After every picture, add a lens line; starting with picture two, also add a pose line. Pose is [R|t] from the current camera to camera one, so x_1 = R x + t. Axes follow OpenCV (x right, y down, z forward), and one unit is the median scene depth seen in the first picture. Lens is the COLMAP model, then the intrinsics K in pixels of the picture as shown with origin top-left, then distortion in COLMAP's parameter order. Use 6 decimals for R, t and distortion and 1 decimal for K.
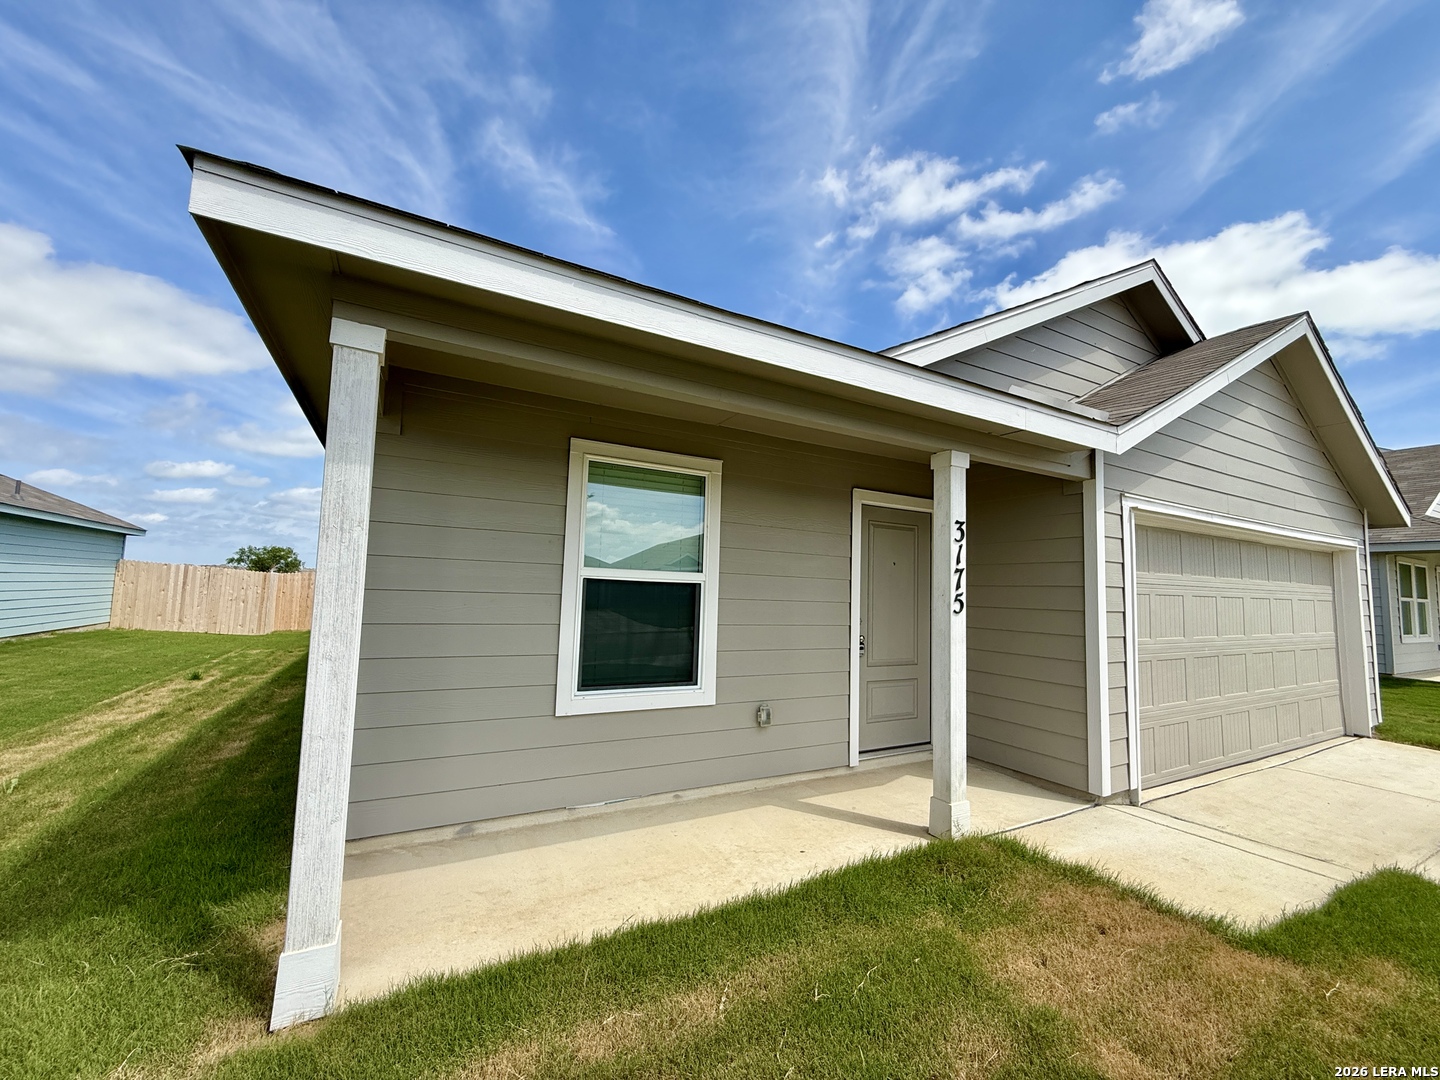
lens RADIAL K [[574.3, 0, 716.5], [0, 574.3, 540.0], [0, 0, 1]] dist [-0.000020, -0.000011]
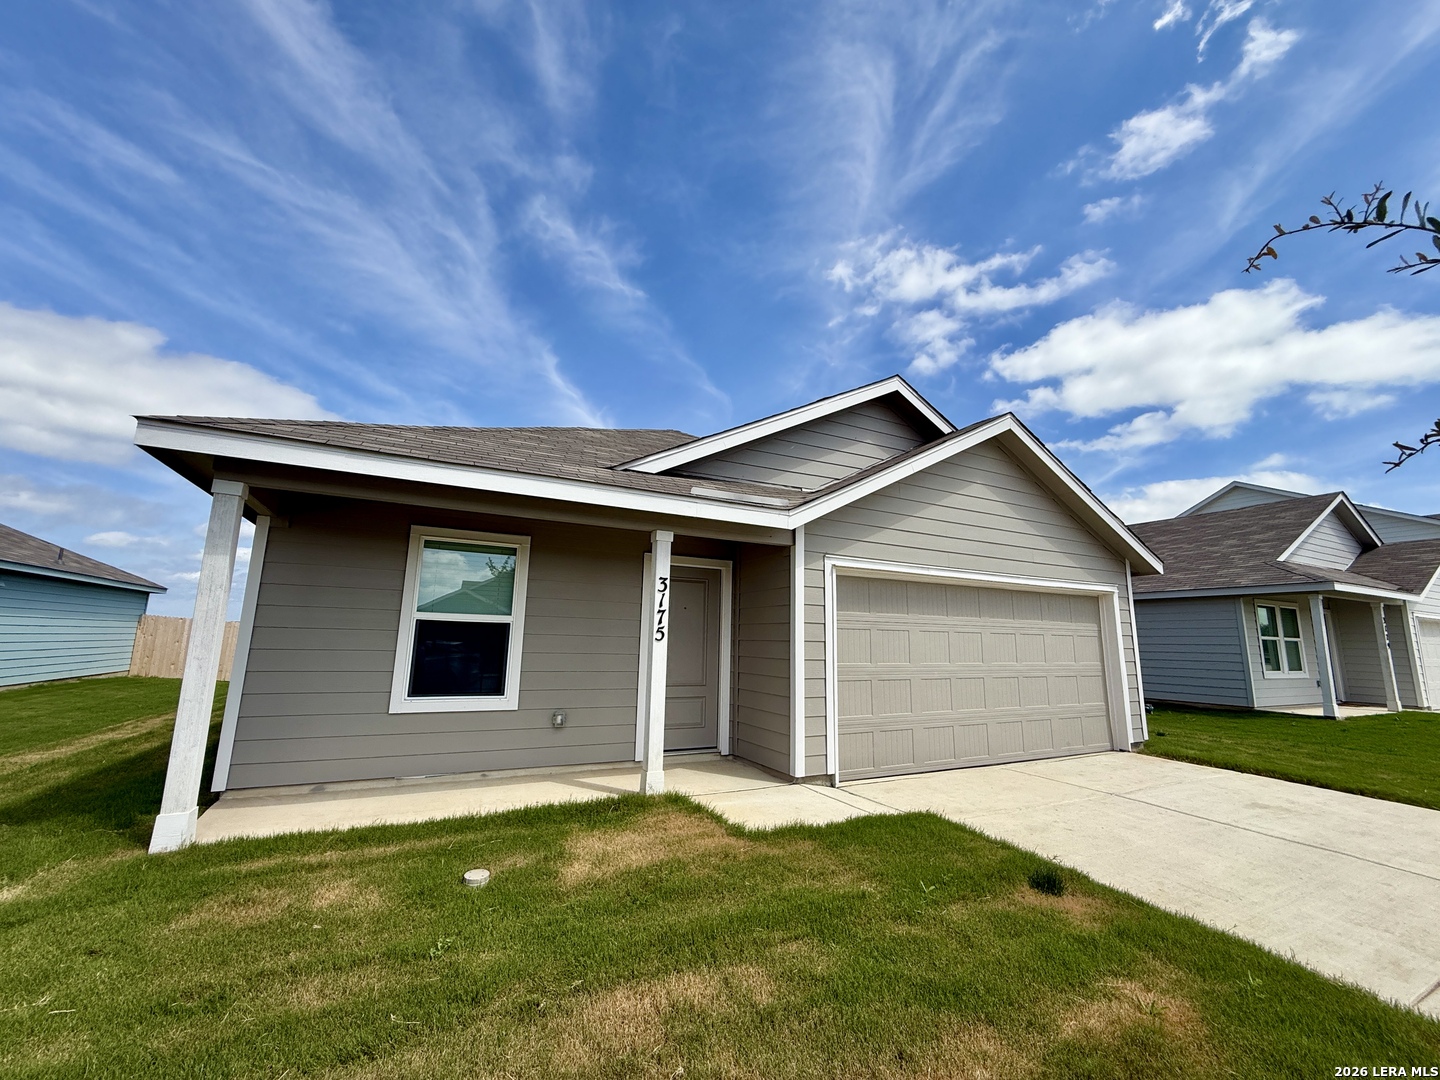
lens RADIAL K [[574.3, 0, 716.5], [0, 574.3, 540.0], [0, 0, 1]] dist [-0.000020, -0.000011]
pose [[0.999360, -0.014853, -0.032549, 0.519070], [0.011928, 0.996026, -0.088261, 0.002247], [0.033730, 0.087816, 0.995565, -0.405780]]
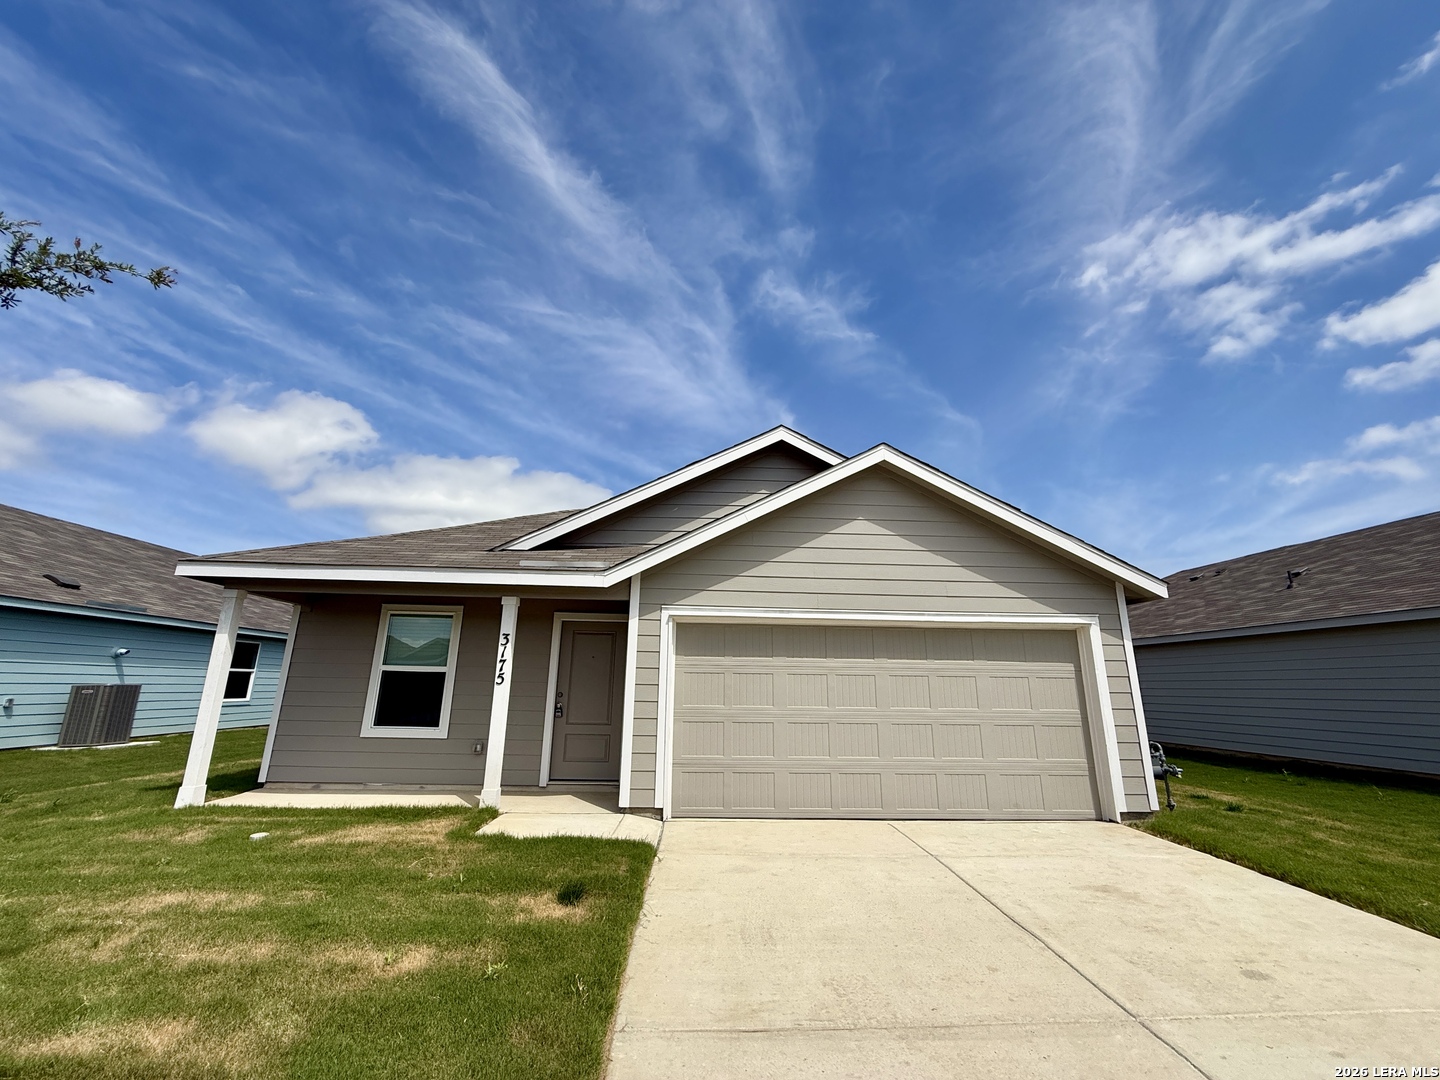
lens RADIAL K [[574.3, 0, 716.5], [0, 574.3, 540.0], [0, 0, 1]] dist [-0.000020, -0.000011]
pose [[0.896582, -0.123288, -0.425371, 1.596697], [0.048126, 0.981906, -0.183153, 0.036464], [0.440255, 0.143740, 0.886293, -0.345076]]
